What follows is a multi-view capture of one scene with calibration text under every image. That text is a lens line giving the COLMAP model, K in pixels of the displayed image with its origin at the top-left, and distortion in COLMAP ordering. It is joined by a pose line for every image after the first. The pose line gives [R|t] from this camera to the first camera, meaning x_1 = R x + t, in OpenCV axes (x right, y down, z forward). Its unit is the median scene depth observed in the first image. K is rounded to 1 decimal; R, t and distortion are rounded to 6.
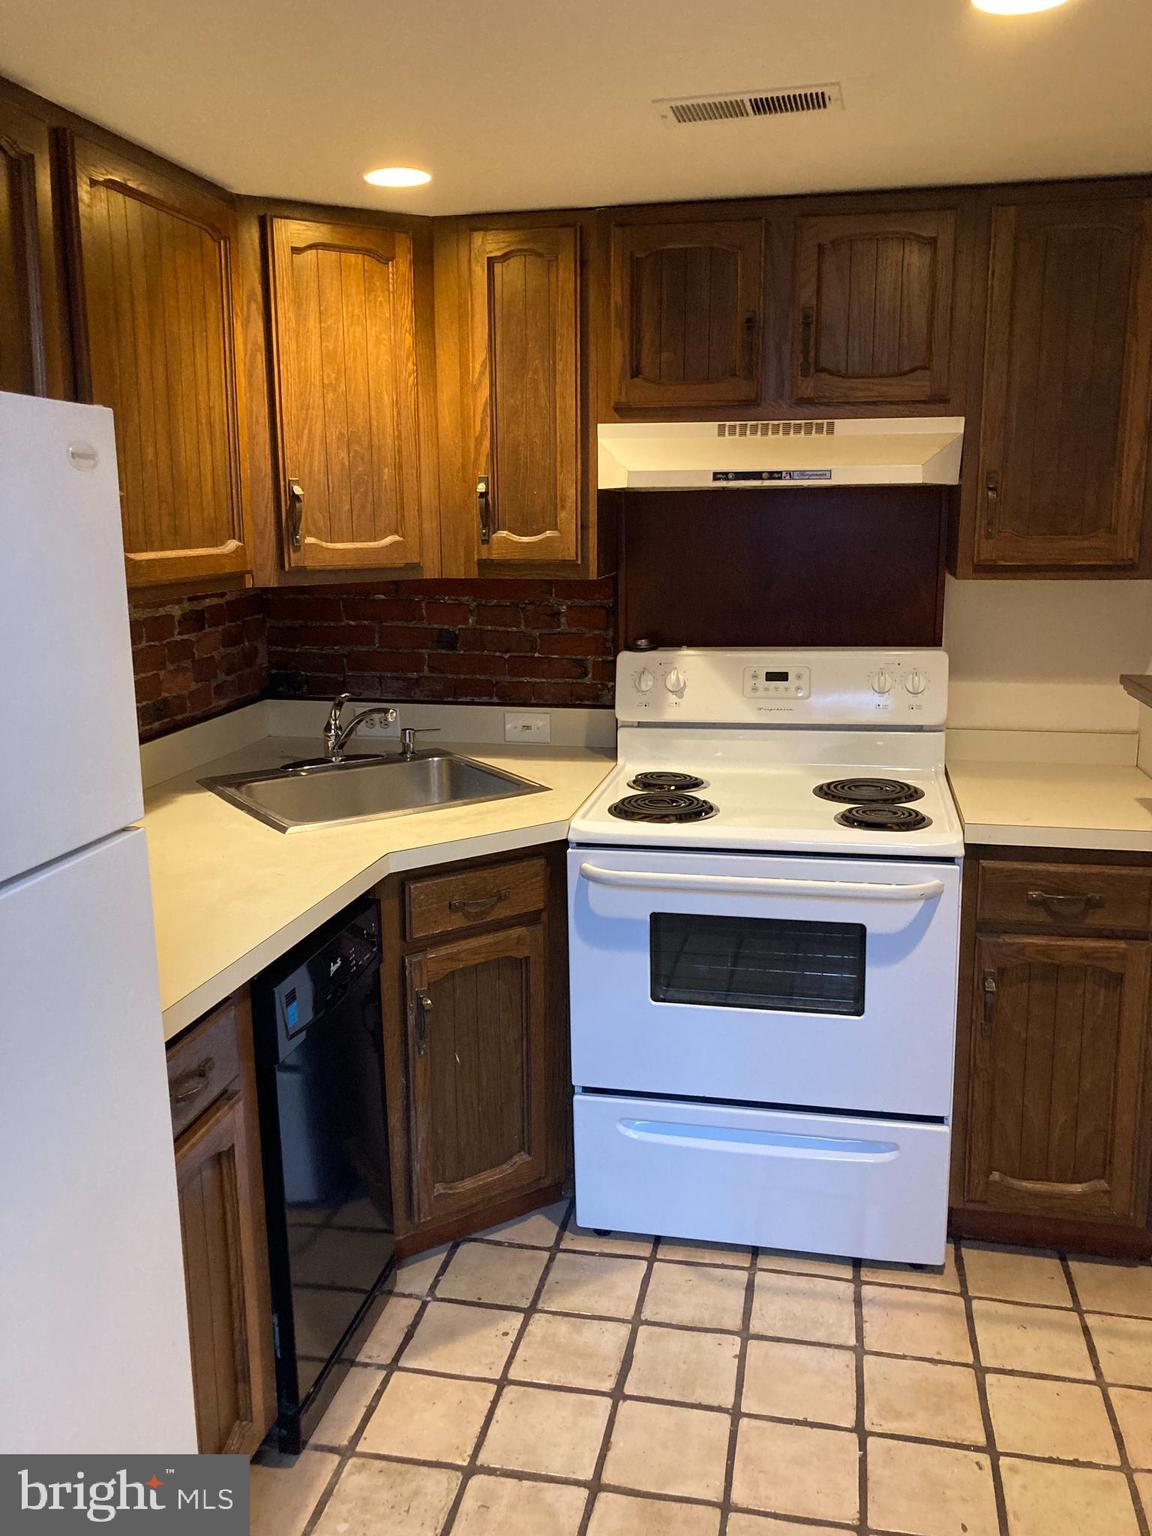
lens RADIAL K [[1251.3, 0, 576.9], [0, 1251.3, 767.2], [0, 0, 1]] dist [0.094543, 0.003252]
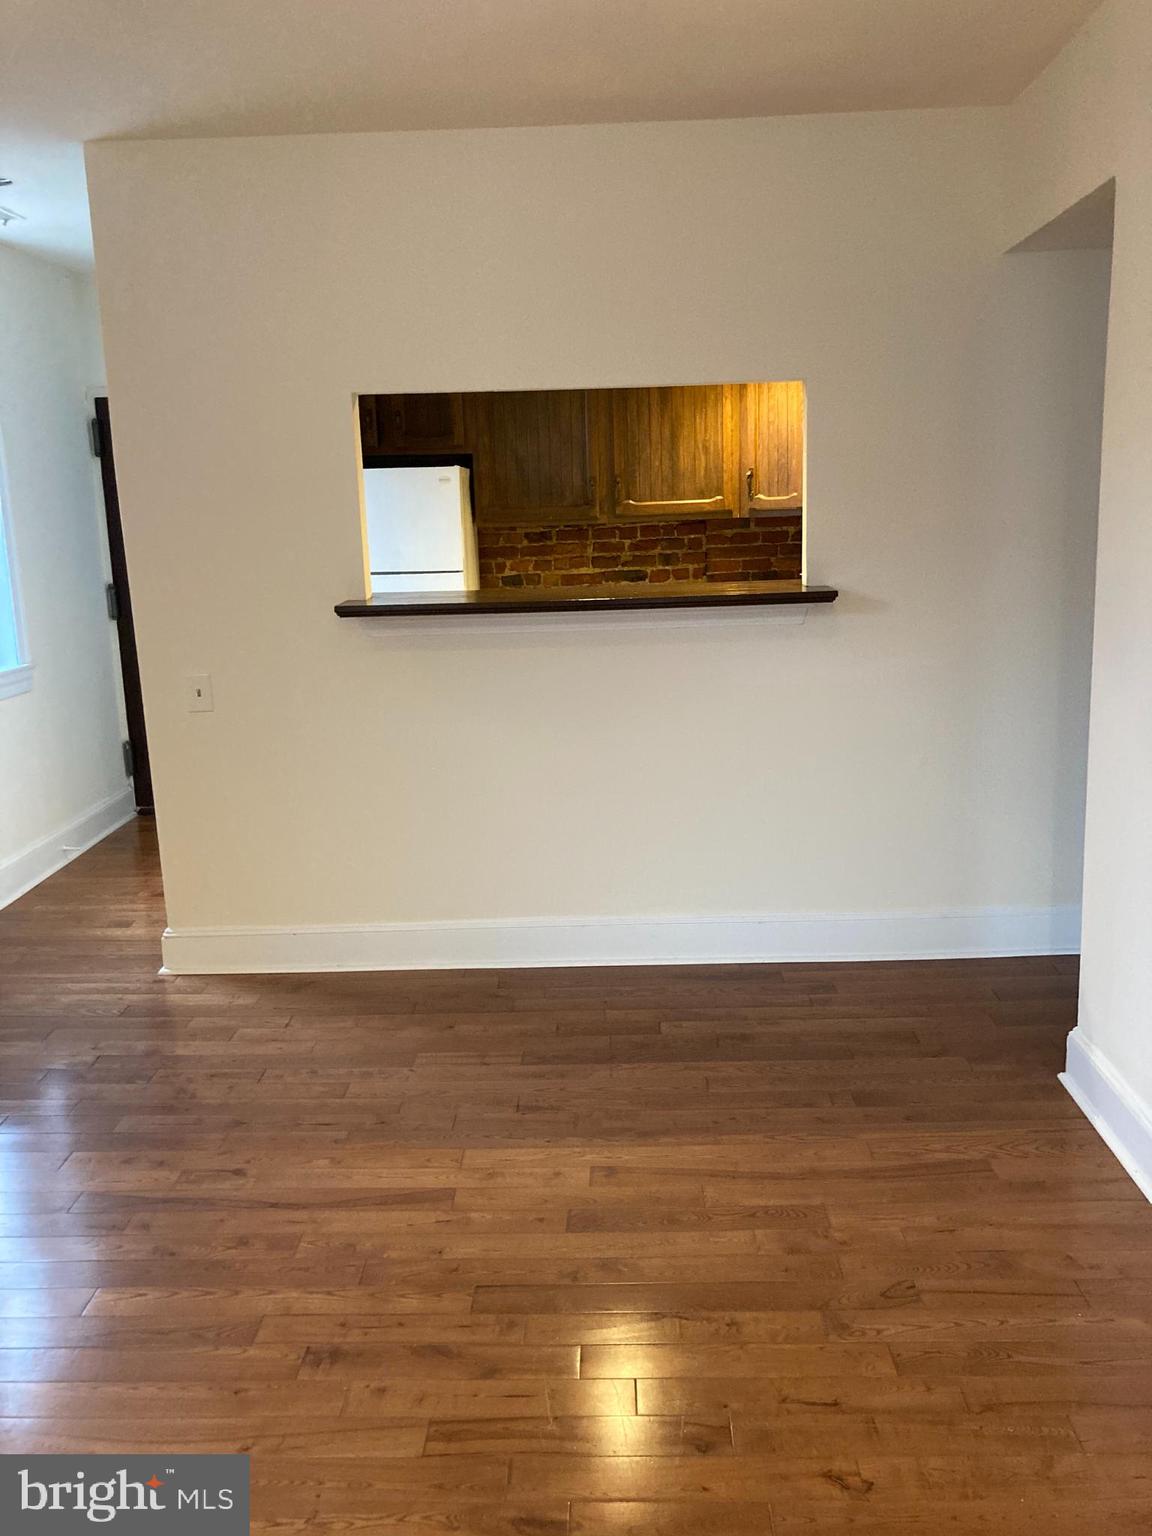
lens RADIAL K [[1251.3, 0, 576.3], [0, 1251.3, 766.9], [0, 0, 1]] dist [0.094543, 0.003252]
pose [[0.166358, 0.230580, -0.958727, 2.059828], [-0.172457, 0.964094, 0.201946, -0.128321], [0.970867, 0.131744, 0.200150, 0.373636]]
